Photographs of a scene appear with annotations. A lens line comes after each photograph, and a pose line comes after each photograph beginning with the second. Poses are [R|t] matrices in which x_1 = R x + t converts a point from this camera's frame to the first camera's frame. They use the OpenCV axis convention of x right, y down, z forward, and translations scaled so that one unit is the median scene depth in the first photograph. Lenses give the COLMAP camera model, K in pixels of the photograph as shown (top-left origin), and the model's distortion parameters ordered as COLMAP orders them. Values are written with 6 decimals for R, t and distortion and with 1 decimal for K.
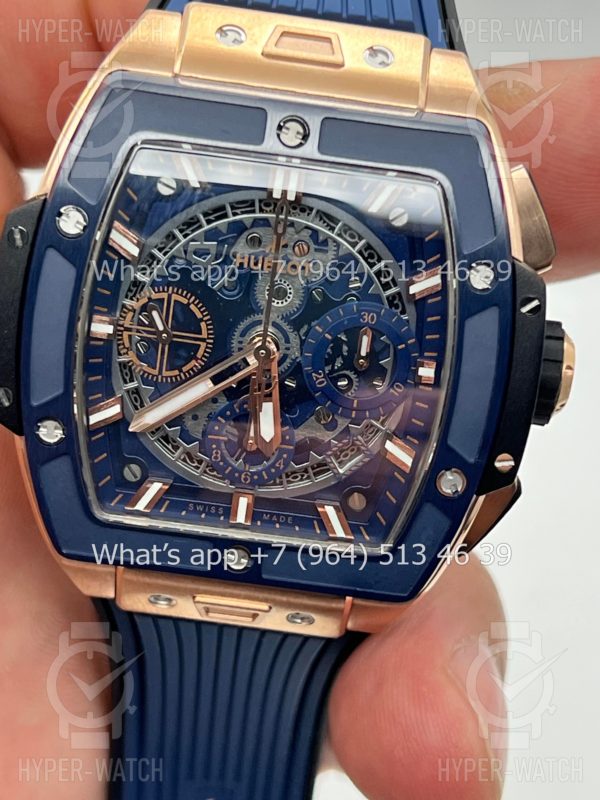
lens RADIAL K [[1905.4, 0, 299.0], [0, 1905.4, 400.7], [0, 0, 1]] dist [0.228262, 0.000000]
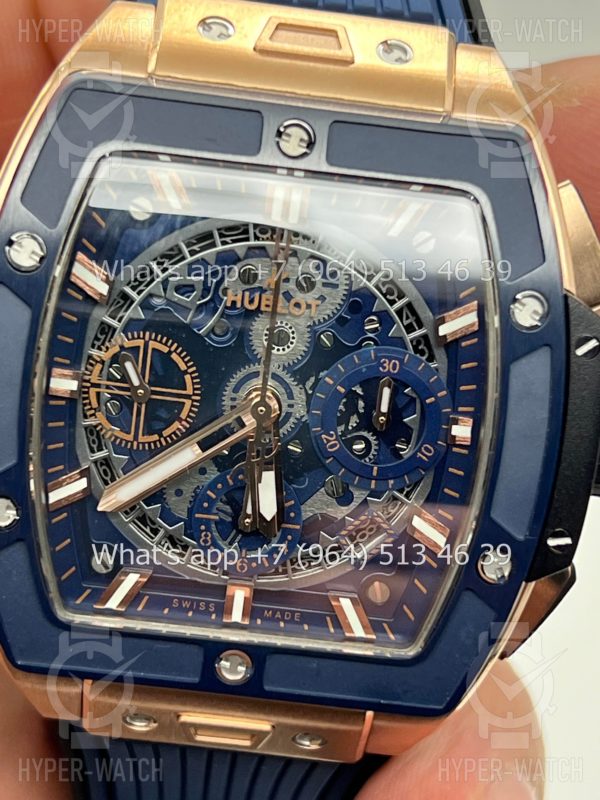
lens RADIAL K [[1905.4, 0, 297.5], [0, 1905.4, 401.2], [0, 0, 1]] dist [0.228262, 0.000000]
pose [[0.999413, -0.017925, 0.029201, -0.027253], [0.019761, 0.997766, -0.063815, 0.023205], [-0.027992, 0.064354, 0.997534, 0.183210]]
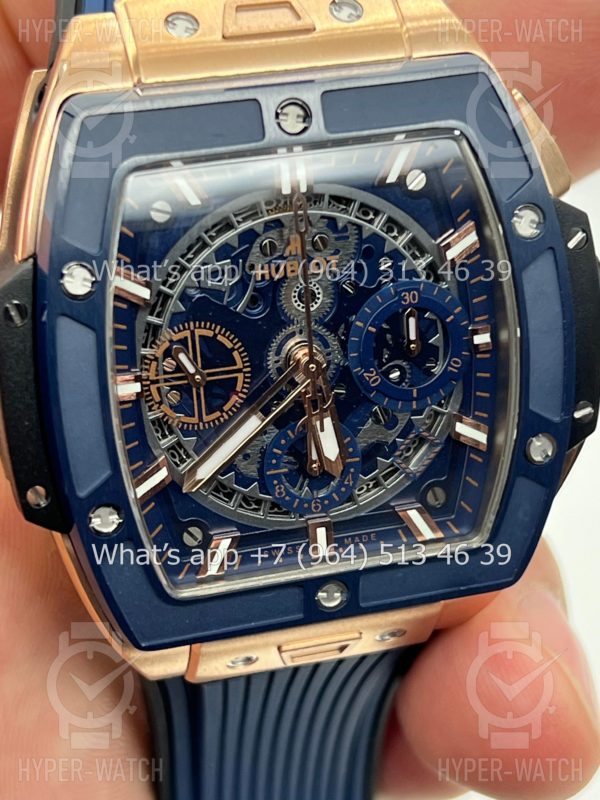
lens RADIAL K [[1905.4, 0, 298.9], [0, 1905.4, 399.2], [0, 0, 1]] dist [0.228262, 0.000000]
pose [[0.939723, -0.270414, 0.209277, -0.212088], [0.259032, 0.962504, 0.080545, -0.082771], [-0.223211, -0.021480, 0.974533, 0.135666]]
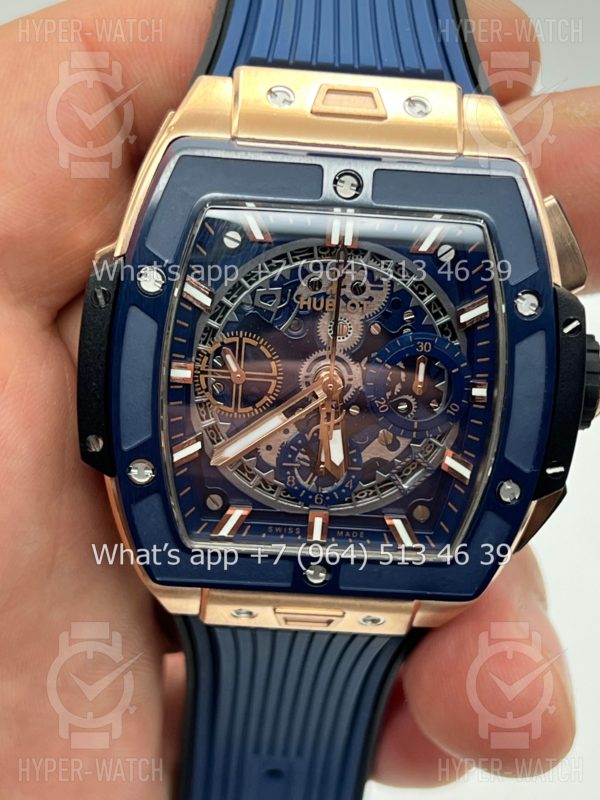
lens RADIAL K [[1905.4, 0, 301.3], [0, 1905.4, 397.9], [0, 0, 1]] dist [0.228262, 0.000000]
pose [[0.996176, -0.071805, 0.049766, -0.089396], [0.069907, 0.996795, 0.038895, -0.061328], [-0.052399, -0.035268, 0.998003, -0.086002]]
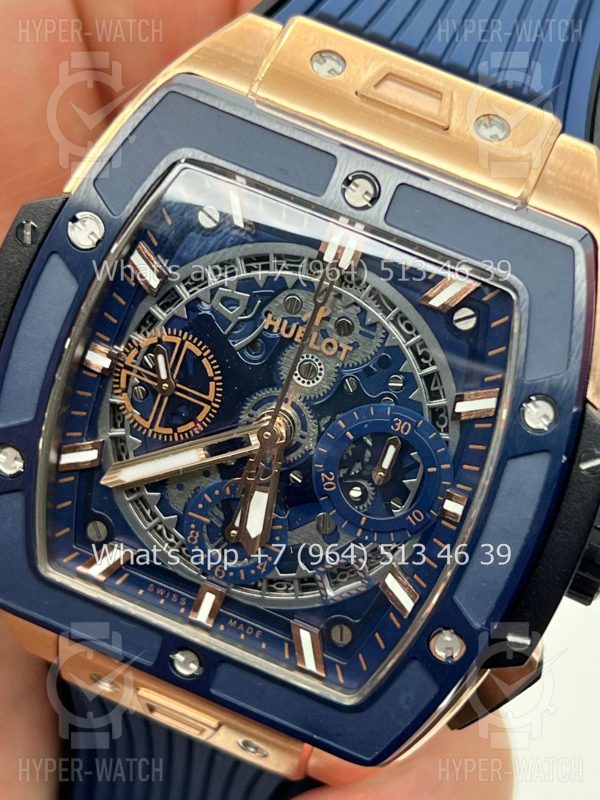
lens RADIAL K [[1905.4, 0, 297.7], [0, 1905.4, 395.0], [0, 0, 1]] dist [0.228262, 0.000000]
pose [[0.956948, 0.251085, -0.145622, 0.110679], [-0.253400, 0.967358, 0.002734, -0.047274], [0.141555, 0.034284, 0.989336, 0.165167]]
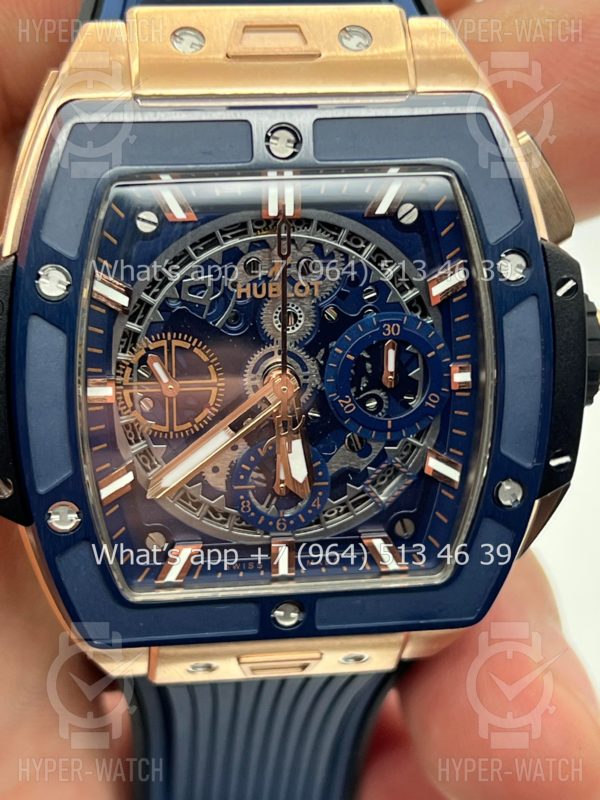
lens RADIAL K [[1905.4, 0, 303.1], [0, 1905.4, 405.3], [0, 0, 1]] dist [0.228262, 0.000000]
pose [[0.978630, -0.173192, 0.110850, -0.109672], [0.165599, 0.983379, 0.074451, -0.081709], [-0.121902, -0.054503, 0.991045, 0.110933]]
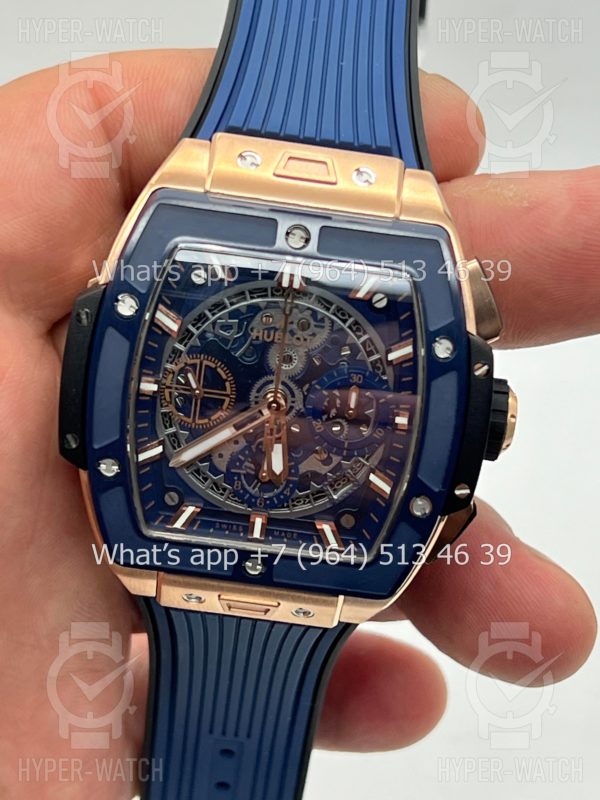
lens RADIAL K [[1905.4, 0, 316.6], [0, 1905.4, 394.8], [0, 0, 1]] dist [0.228262, 0.000000]
pose [[0.999873, -0.001055, 0.015879, -0.010740], [0.001004, 0.999994, 0.003179, -0.036335], [-0.015882, -0.003163, 0.999869, -0.282153]]
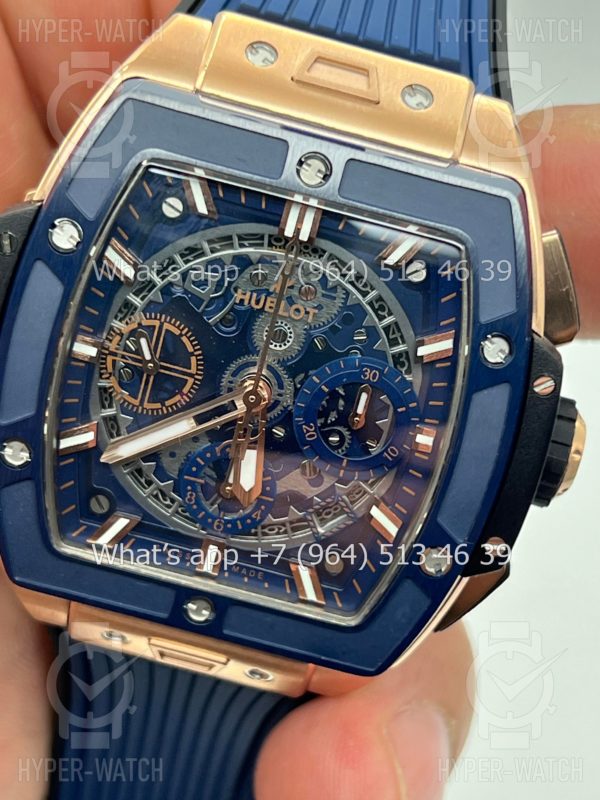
lens RADIAL K [[1905.4, 0, 297.6], [0, 1905.4, 399.1], [0, 0, 1]] dist [0.228262, 0.000000]
pose [[0.991928, 0.126747, -0.003809, 0.006252], [-0.126496, 0.991160, 0.040006, -0.064039], [0.008846, -0.039201, 0.999192, 0.069082]]
